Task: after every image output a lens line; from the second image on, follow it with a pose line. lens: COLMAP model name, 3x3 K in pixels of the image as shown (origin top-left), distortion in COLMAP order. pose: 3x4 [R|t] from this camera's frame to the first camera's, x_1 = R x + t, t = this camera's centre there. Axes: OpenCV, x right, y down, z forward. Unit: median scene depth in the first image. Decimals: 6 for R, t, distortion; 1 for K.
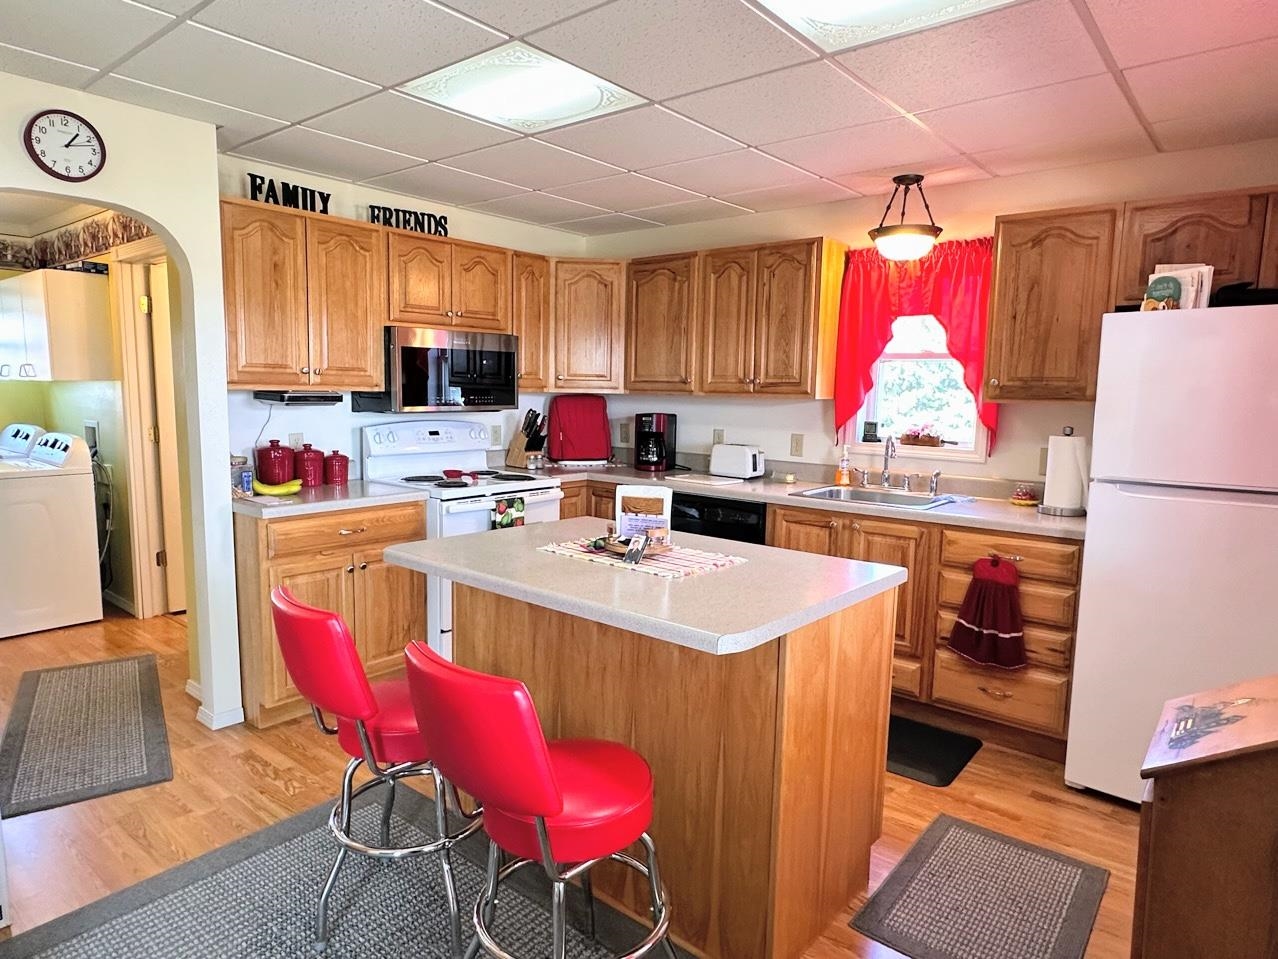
lens RADIAL K [[796.0, 0, 643.6], [0, 796.0, 474.3], [0, 0, 1]] dist [0.026284, 0.001893]
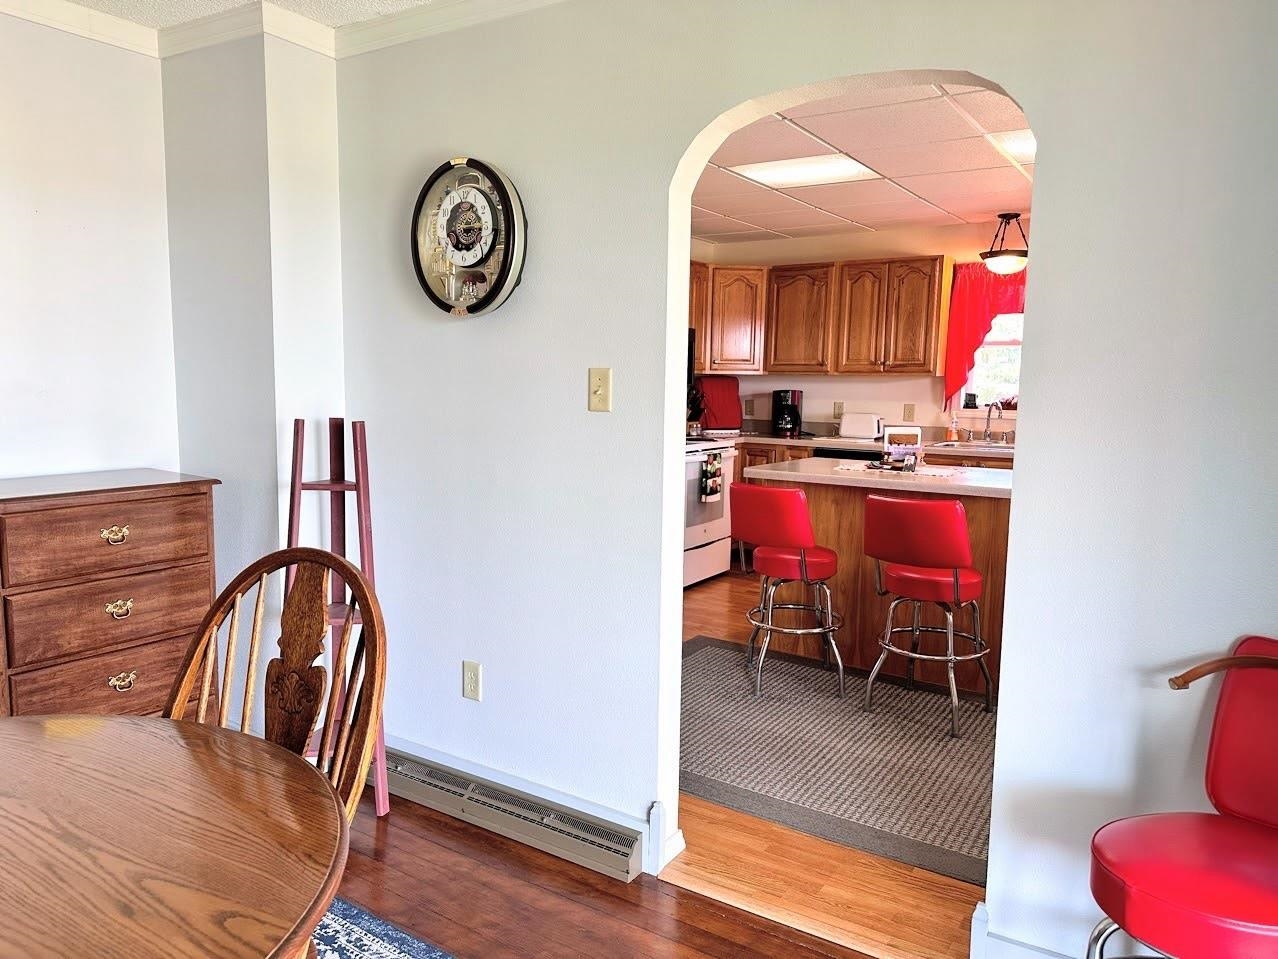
lens RADIAL K [[905.5, 0, 633.7], [0, 905.5, 486.0], [0, 0, 1]] dist [0.034291, -0.016026]
pose [[0.994500, -0.018384, 0.103108, -0.426061], [0.017214, 0.999777, 0.012224, 0.059261], [-0.103310, -0.010382, 0.994595, -0.441845]]
